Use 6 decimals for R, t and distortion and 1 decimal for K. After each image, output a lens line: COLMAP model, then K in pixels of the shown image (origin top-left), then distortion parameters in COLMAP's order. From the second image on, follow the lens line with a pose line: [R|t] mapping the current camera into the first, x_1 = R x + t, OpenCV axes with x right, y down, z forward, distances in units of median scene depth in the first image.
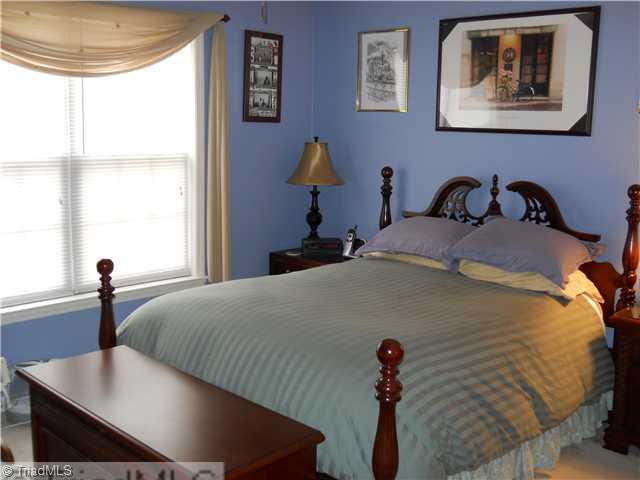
lens RADIAL K [[704.4, 0, 320.3], [0, 704.4, 242.6], [0, 0, 1]] dist [-0.015160, 0.000000]
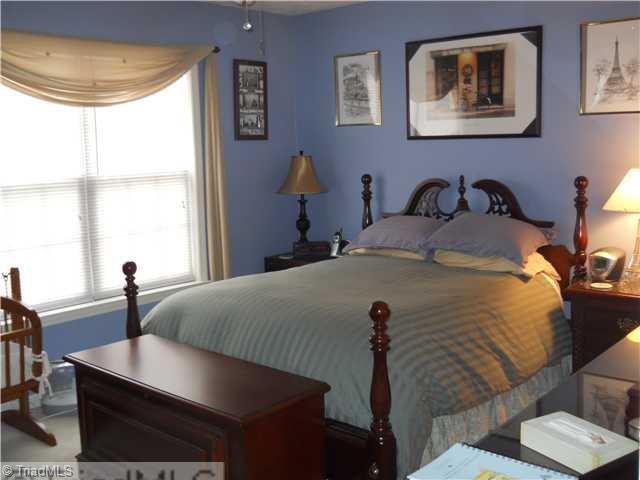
lens RADIAL K [[704.4, 0, 319.9], [0, 704.4, 236.6], [0, 0, 1]] dist [-0.015160, 0.000000]
pose [[0.998240, -0.051976, 0.028549, -0.018808], [0.052959, 0.997990, -0.034815, 0.031410], [-0.026682, 0.036266, 0.998986, -0.134001]]
